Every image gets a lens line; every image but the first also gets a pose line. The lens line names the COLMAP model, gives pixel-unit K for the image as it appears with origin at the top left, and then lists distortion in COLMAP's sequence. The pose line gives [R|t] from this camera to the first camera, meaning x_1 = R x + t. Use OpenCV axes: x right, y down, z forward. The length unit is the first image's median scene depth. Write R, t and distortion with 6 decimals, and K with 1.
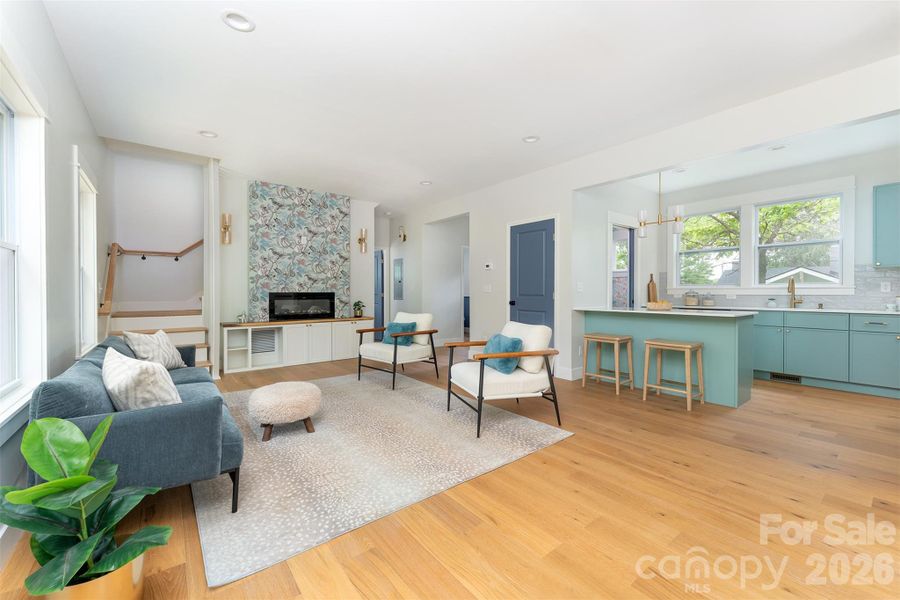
lens RADIAL K [[406.2, 0, 451.7], [0, 406.2, 288.7], [0, 0, 1]] dist [-0.001074, -0.000168]
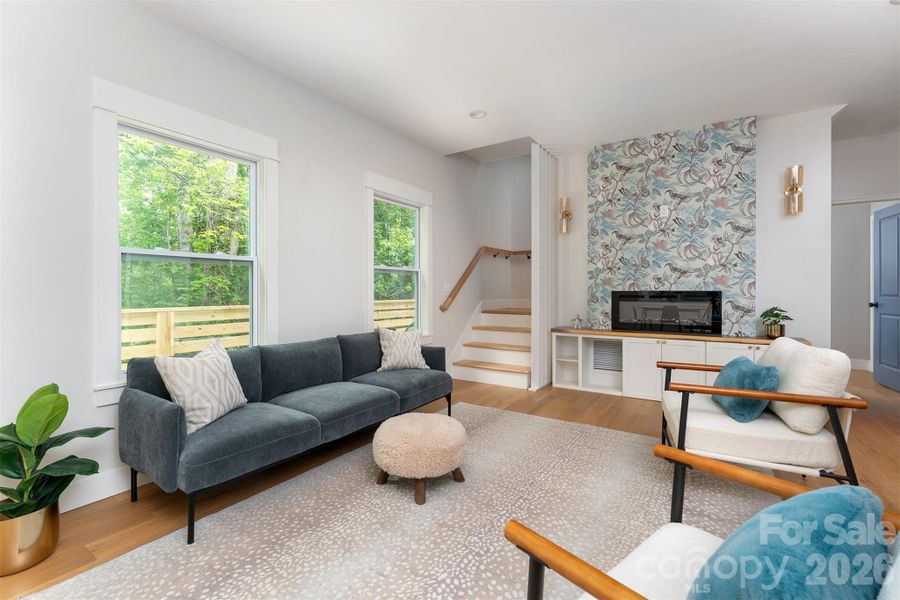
lens RADIAL K [[406.2, 0, 451.7], [0, 406.2, 288.7], [0, 0, 1]] dist [-0.001074, -0.000168]
pose [[0.266784, 0.000274, -0.963756, 0.181234], [0.012676, 0.999912, 0.003793, -0.001366], [0.963673, -0.013229, 0.266757, 0.506849]]
